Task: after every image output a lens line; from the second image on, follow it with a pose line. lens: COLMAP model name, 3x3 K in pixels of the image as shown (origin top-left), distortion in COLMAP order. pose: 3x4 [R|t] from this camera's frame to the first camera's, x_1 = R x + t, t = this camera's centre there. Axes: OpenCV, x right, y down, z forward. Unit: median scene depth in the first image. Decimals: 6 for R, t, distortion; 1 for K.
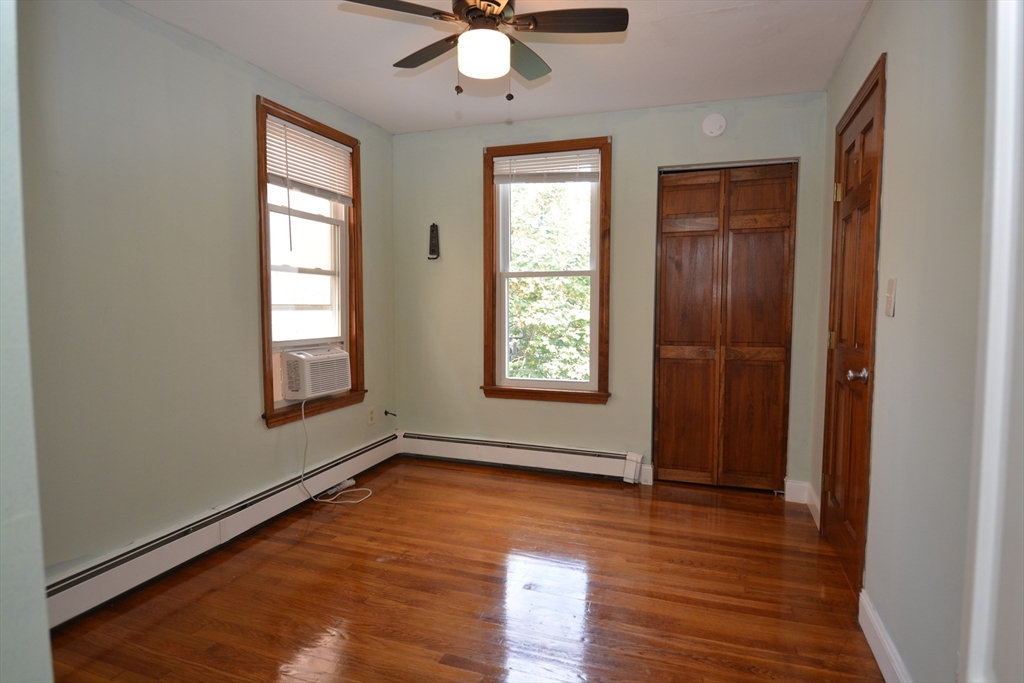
lens RADIAL K [[557.9, 0, 512.0], [0, 557.9, 341.5], [0, 0, 1]] dist [0.000332, 0.000021]
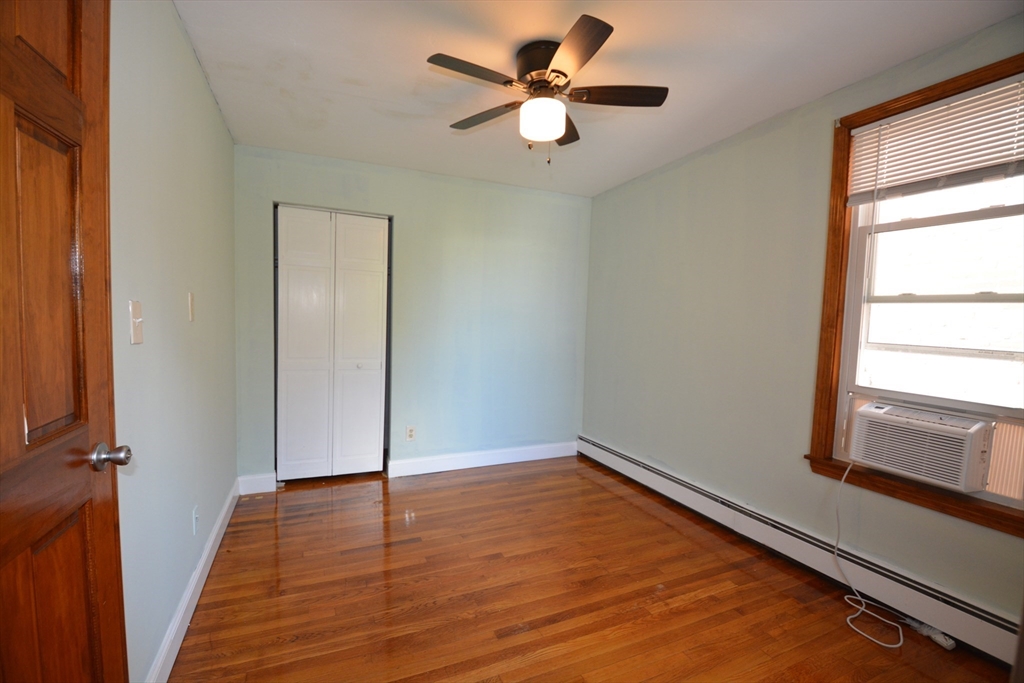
lens RADIAL K [[450.0, 0, 512.0], [0, 450.0, 341.5], [0, 0, 1]] dist [-0.001298, -0.000758]
pose [[-0.719646, 0.020947, -0.694025, 0.488151], [-0.073890, 0.991559, 0.106544, -0.113820], [0.690398, 0.127956, -0.712023, 1.250630]]
